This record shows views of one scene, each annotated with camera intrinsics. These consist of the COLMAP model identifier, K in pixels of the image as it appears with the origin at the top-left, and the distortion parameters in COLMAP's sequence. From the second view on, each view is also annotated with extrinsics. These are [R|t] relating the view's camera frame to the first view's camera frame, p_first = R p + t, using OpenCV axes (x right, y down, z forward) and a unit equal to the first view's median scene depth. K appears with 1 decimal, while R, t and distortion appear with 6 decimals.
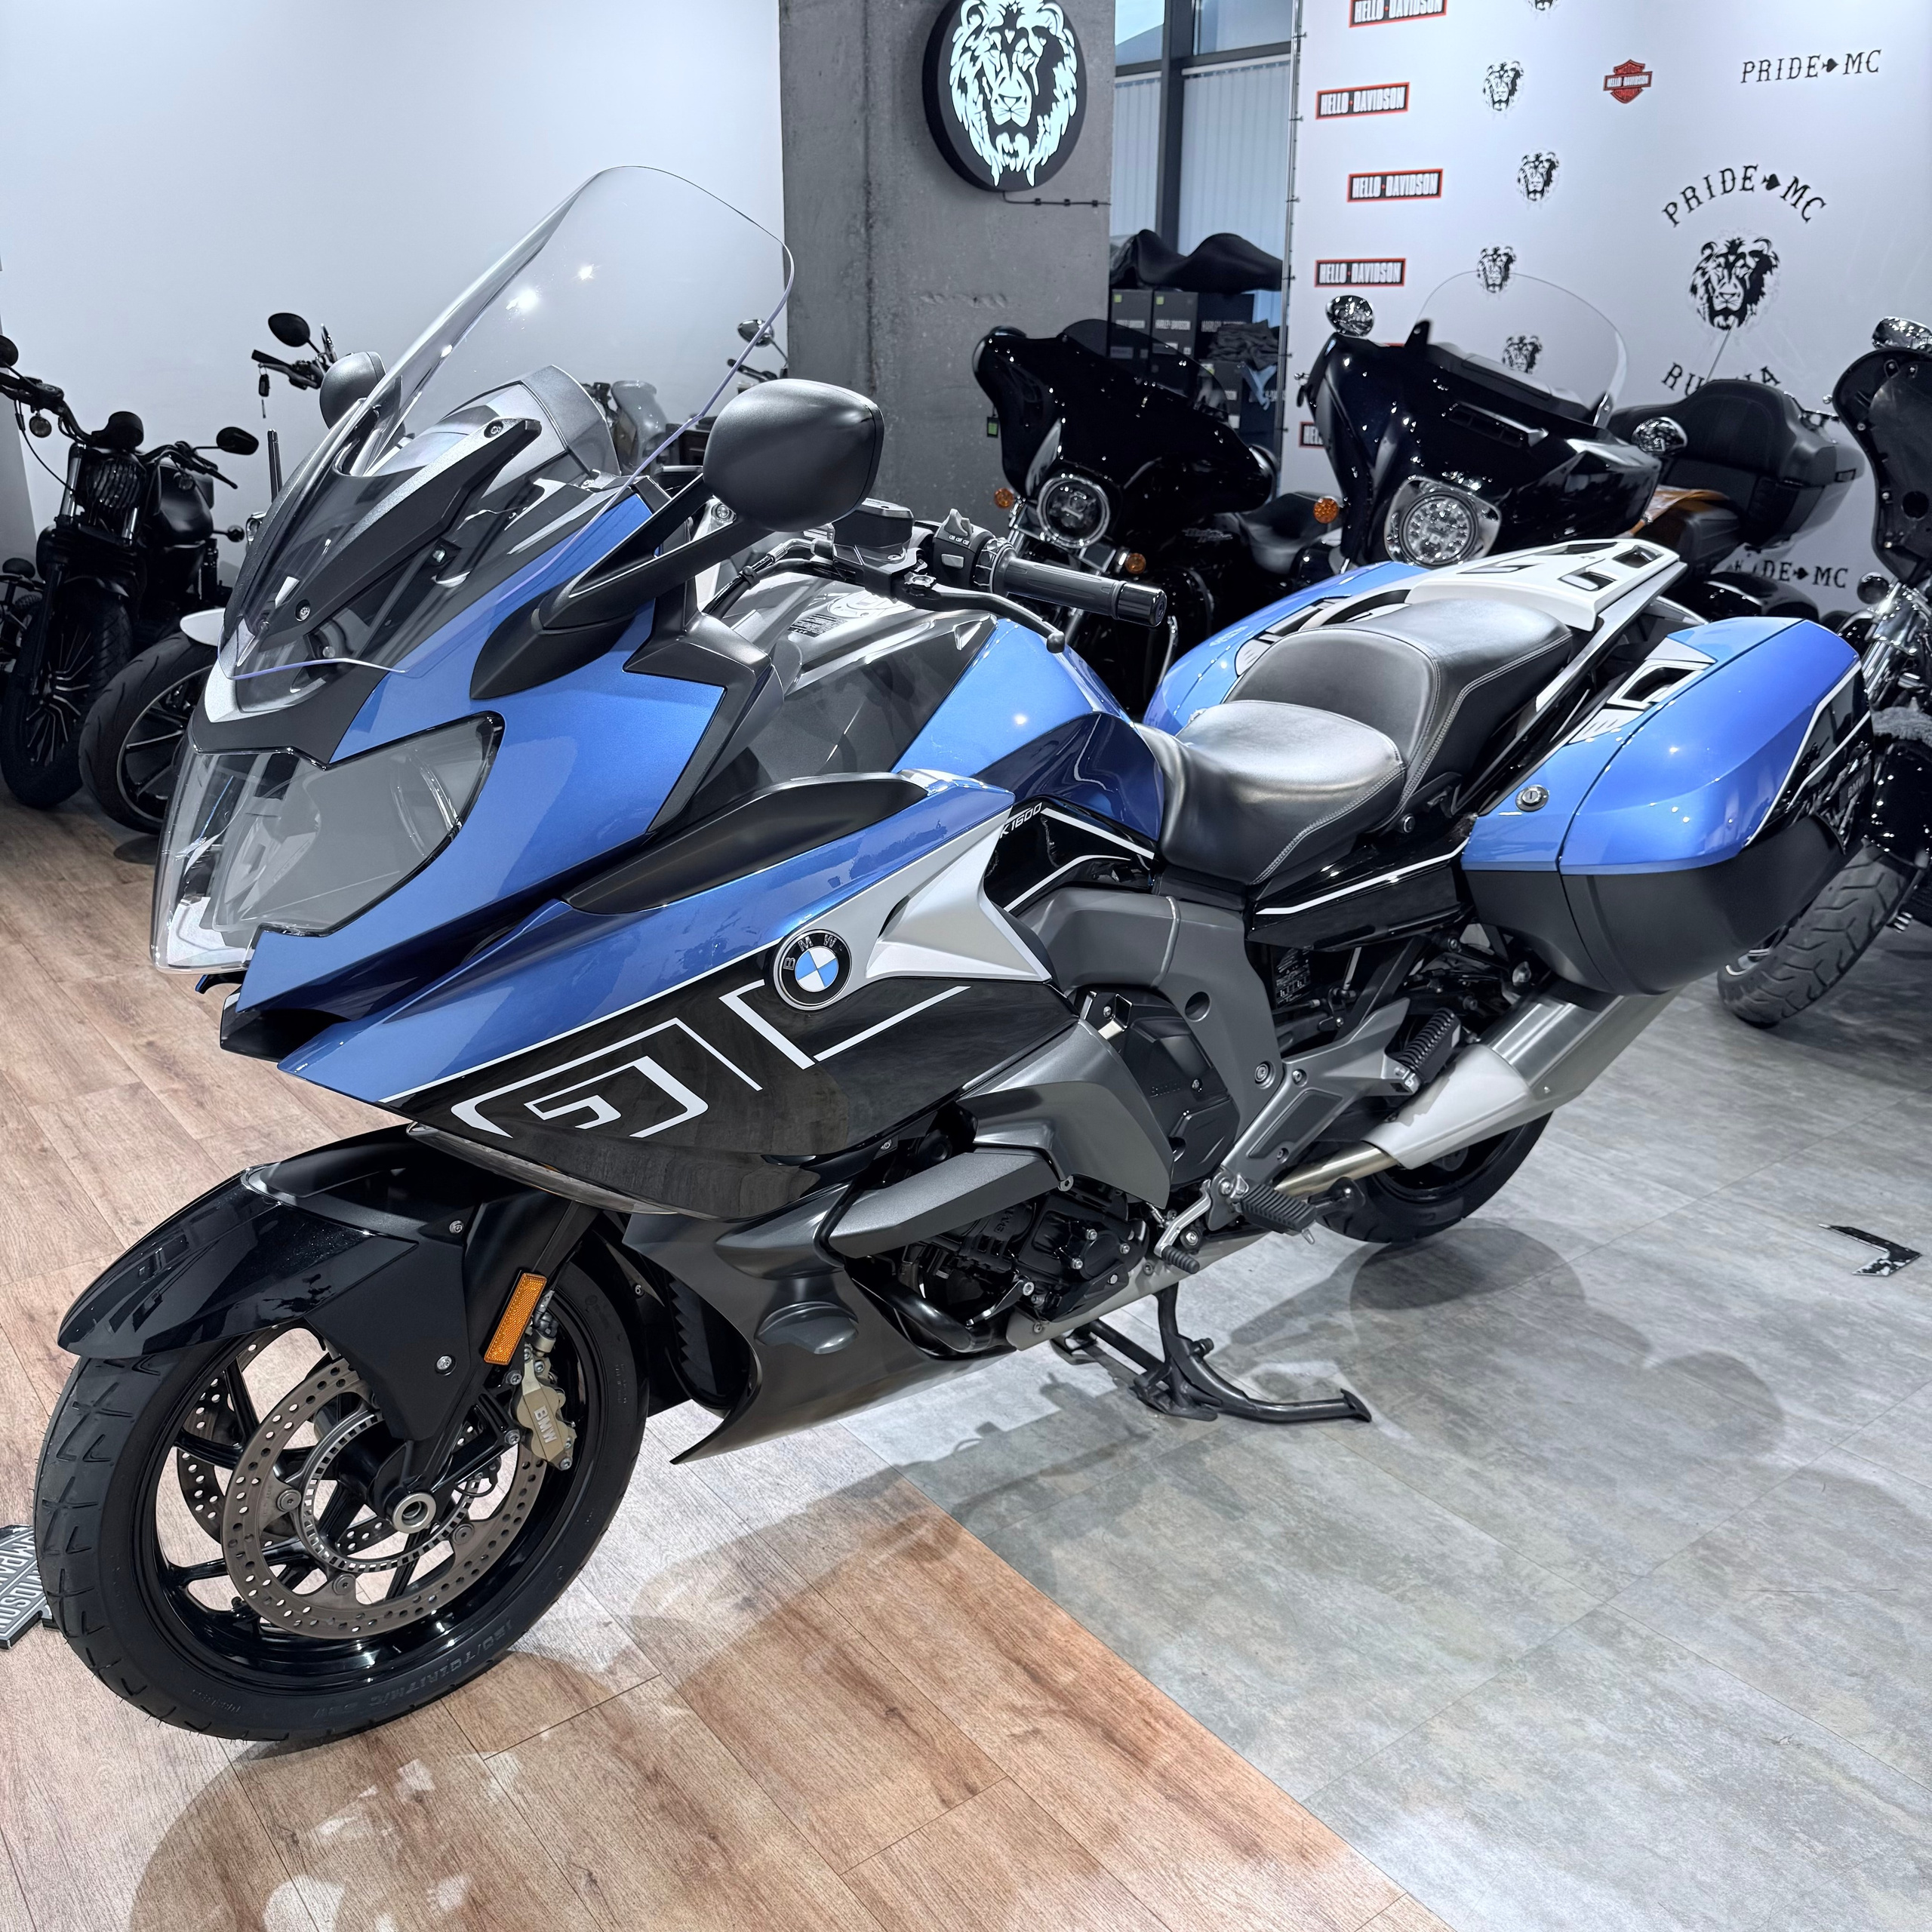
lens RADIAL K [[1809.2, 0, 961.7], [0, 1809.2, 966.3], [0, 0, 1]] dist [0.118727, -0.231590]
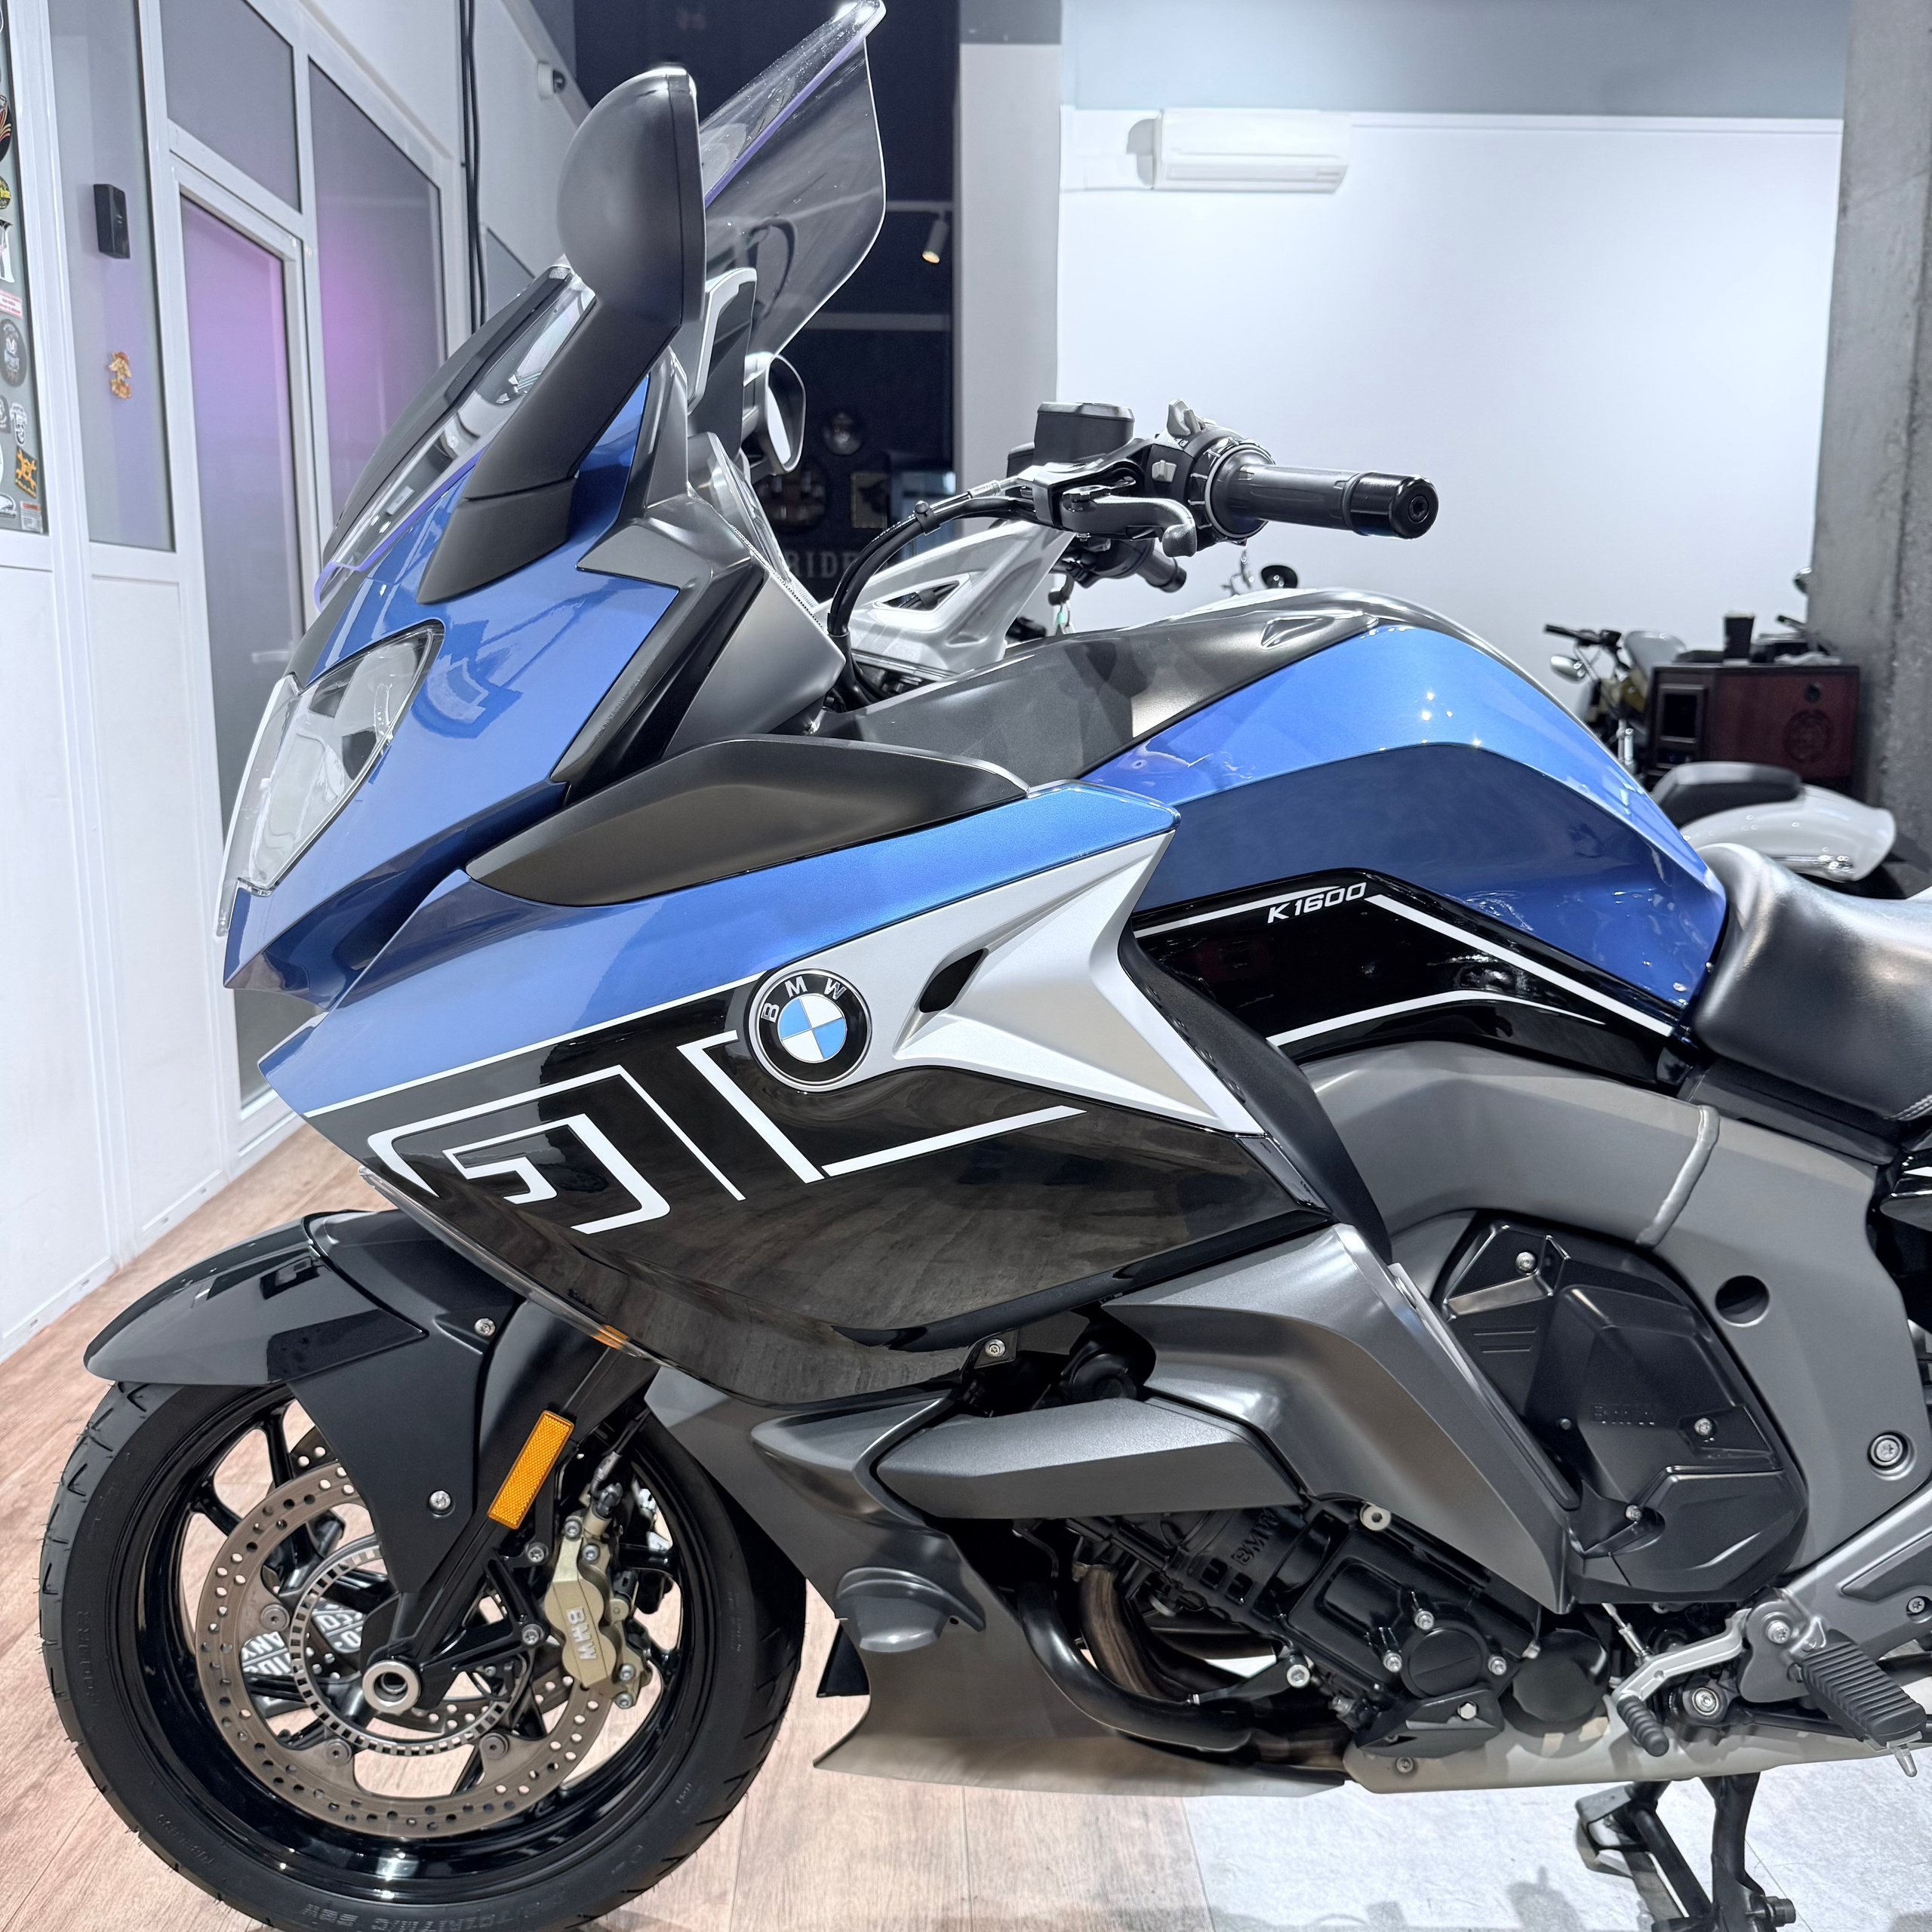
lens RADIAL K [[1811.2, 0, 960.9], [0, 1811.2, 962.5], [0, 0, 1]] dist [0.105463, -0.195779]
pose [[0.814785, 0.091512, -0.572496, 0.259804], [-0.191076, 0.974680, -0.116141, 0.033803], [0.547372, 0.204020, 0.811640, 0.355342]]
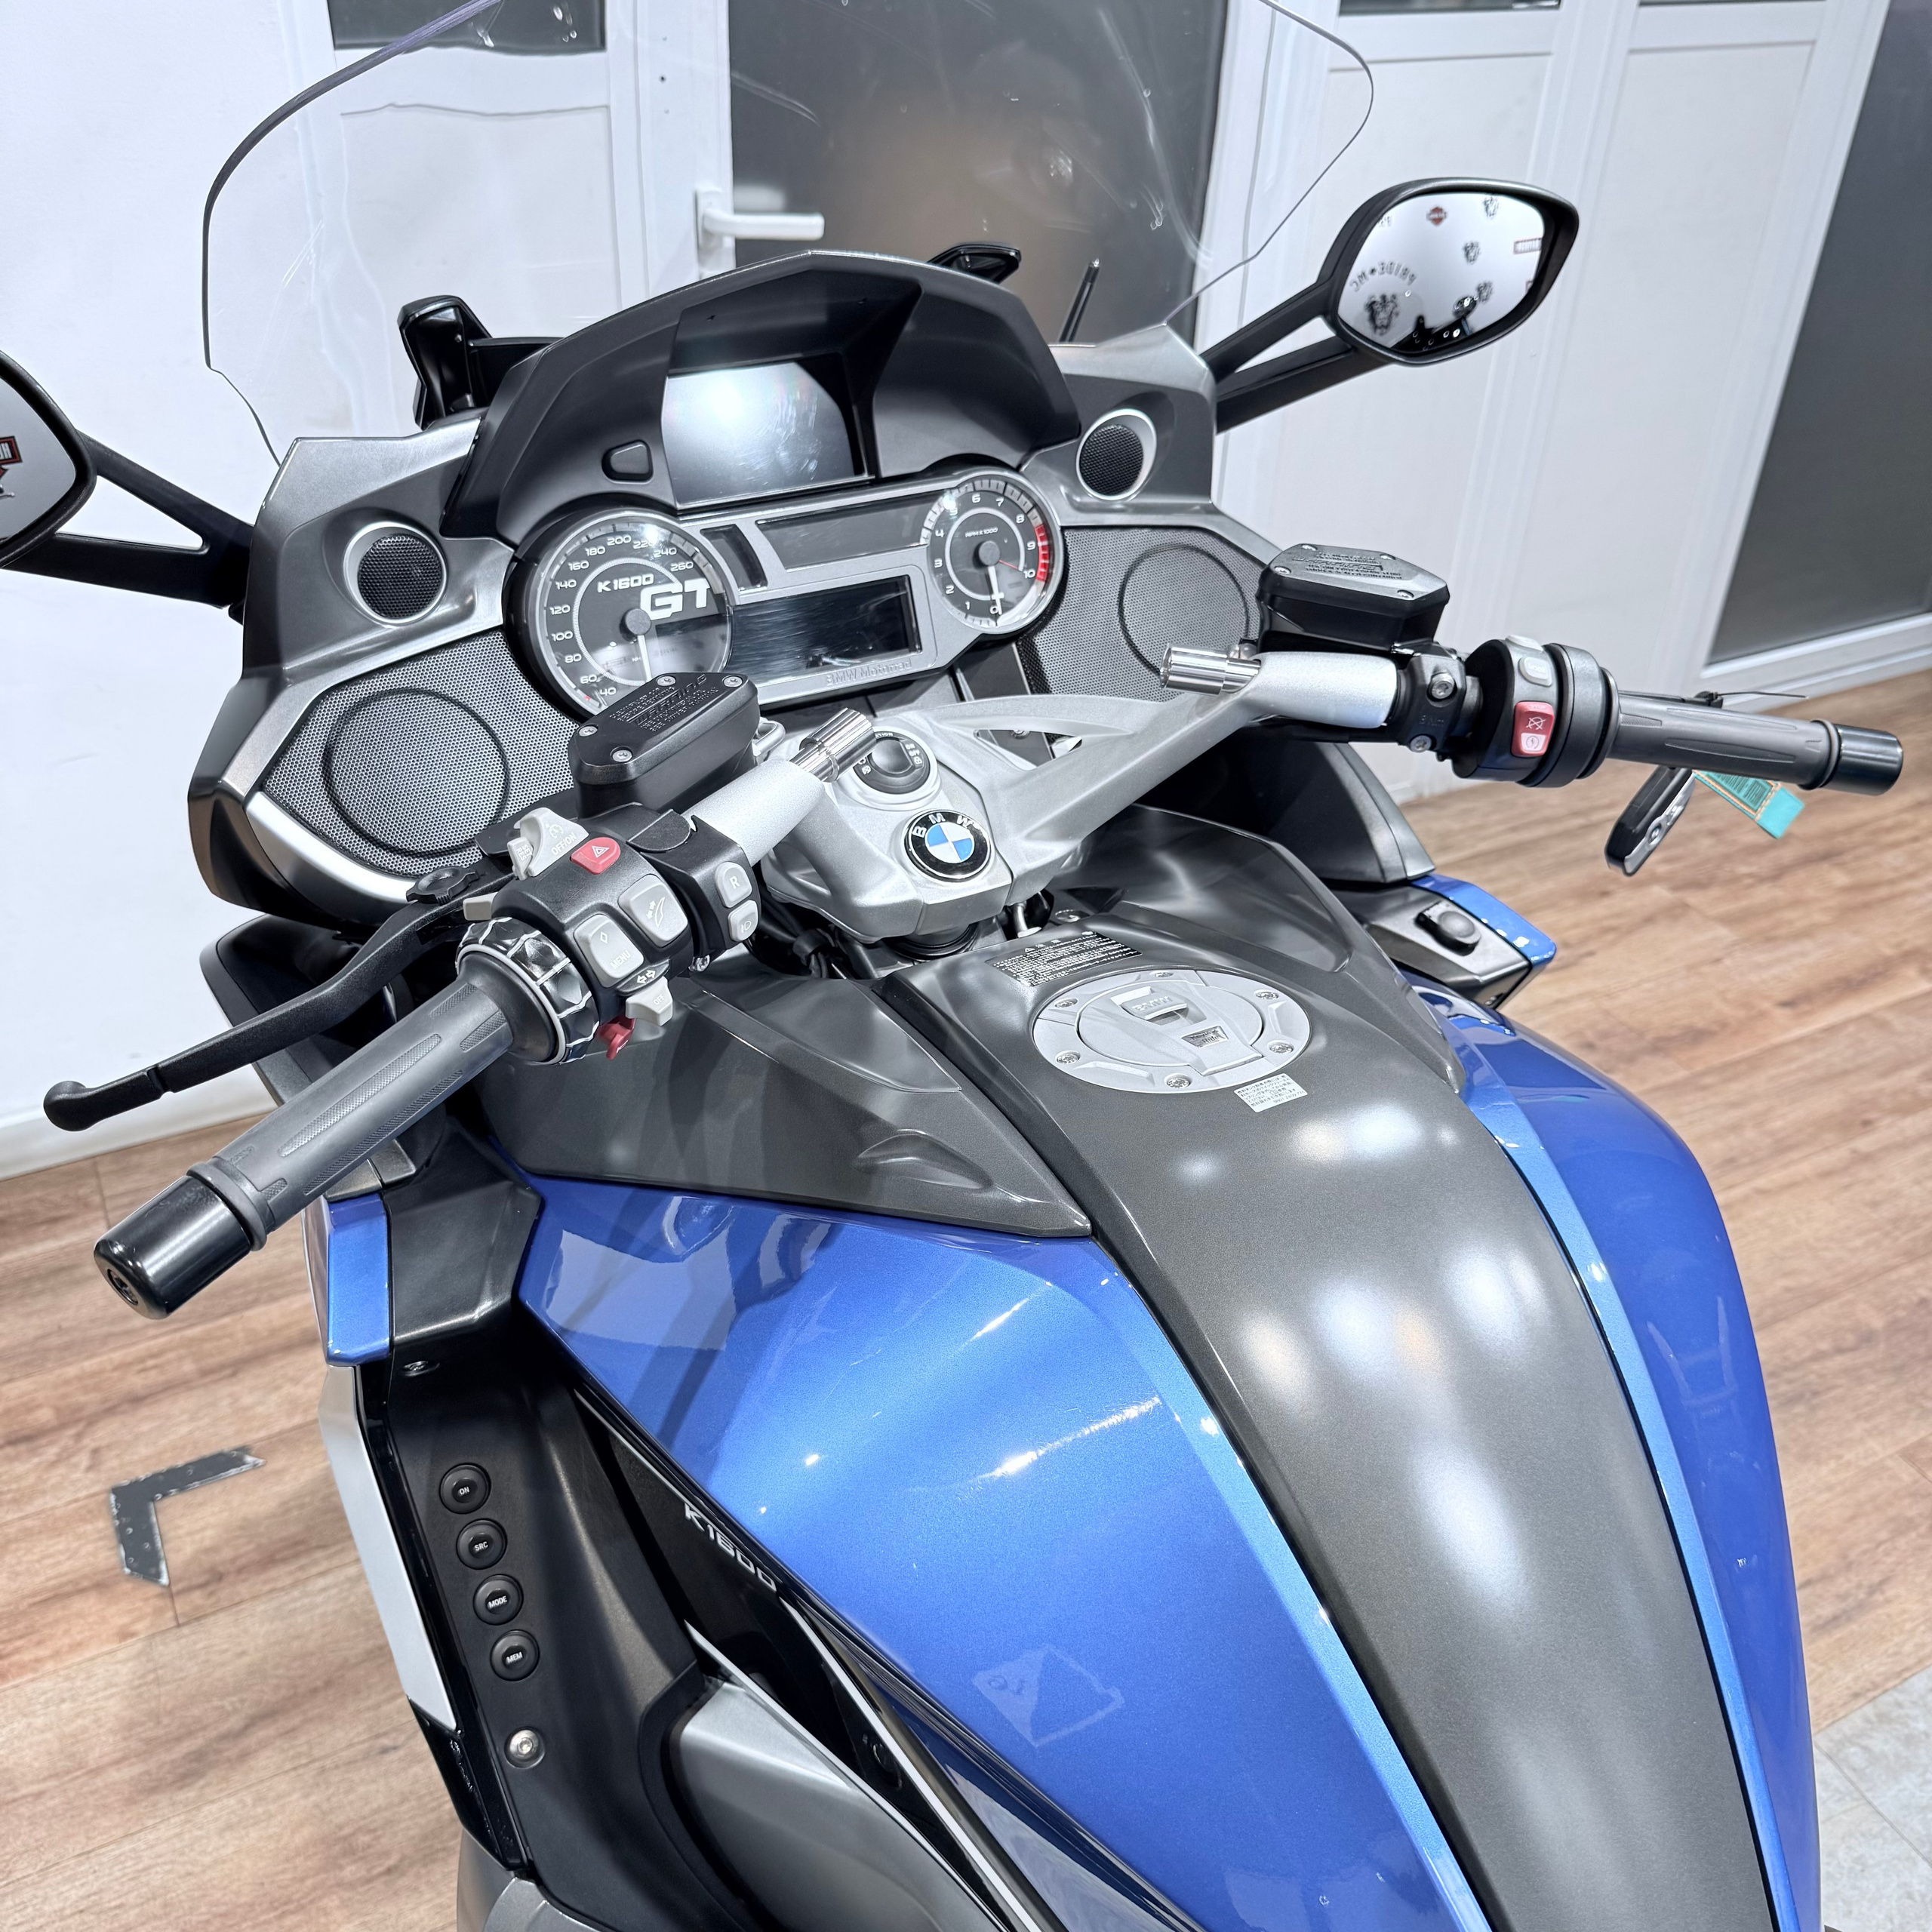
lens RADIAL K [[1832.4, 0, 968.0], [0, 1832.4, 960.0], [0, 0, 1]] dist [0.051294, -0.099023]
pose [[-0.166791, 0.541835, -0.823769, 0.260521], [-0.362411, 0.743300, 0.562284, -0.380541], [0.916973, 0.392327, 0.072391, 0.833872]]
